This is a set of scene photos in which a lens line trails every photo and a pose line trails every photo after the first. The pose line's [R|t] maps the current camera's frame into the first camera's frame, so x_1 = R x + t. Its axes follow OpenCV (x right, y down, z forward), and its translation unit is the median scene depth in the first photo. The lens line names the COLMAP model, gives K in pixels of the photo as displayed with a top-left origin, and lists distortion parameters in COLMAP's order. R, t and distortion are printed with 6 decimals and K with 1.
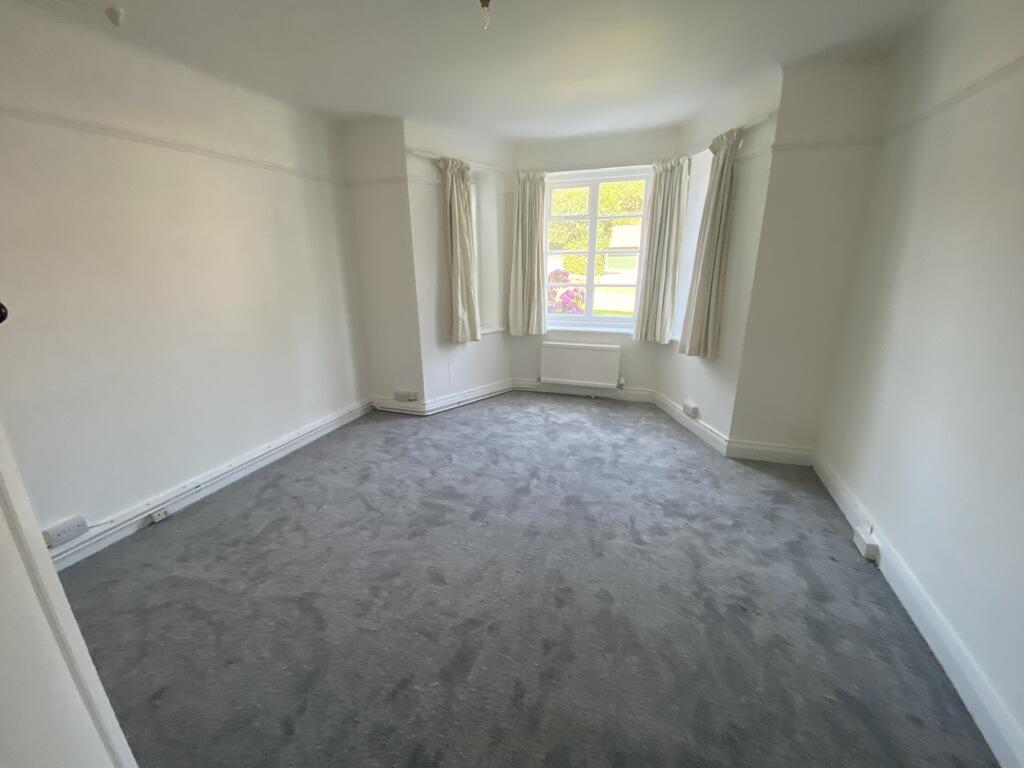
lens RADIAL K [[411.1, 0, 510.1], [0, 411.1, 385.6], [0, 0, 1]] dist [0.041020, -0.033880]
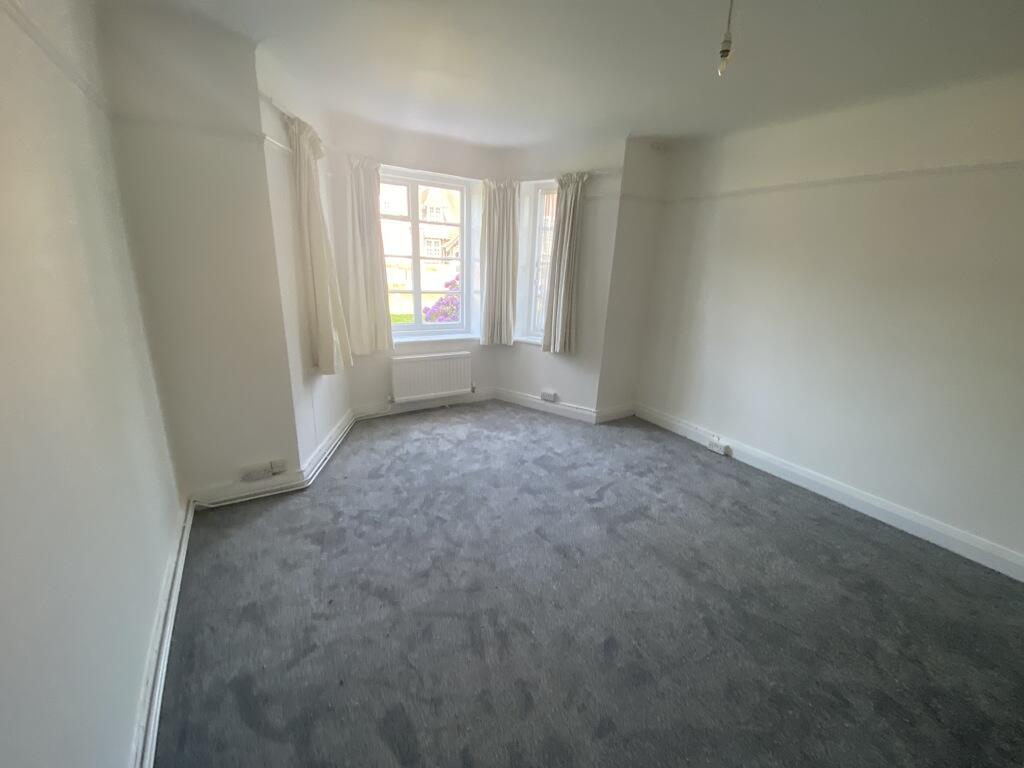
lens RADIAL K [[411.1, 0, 510.1], [0, 411.1, 385.6], [0, 0, 1]] dist [0.041020, -0.033880]
pose [[0.624972, -0.194128, 0.756124, -0.534146], [0.179497, 0.978370, 0.102825, -0.114938], [-0.759731, 0.071460, 0.646299, 0.303757]]
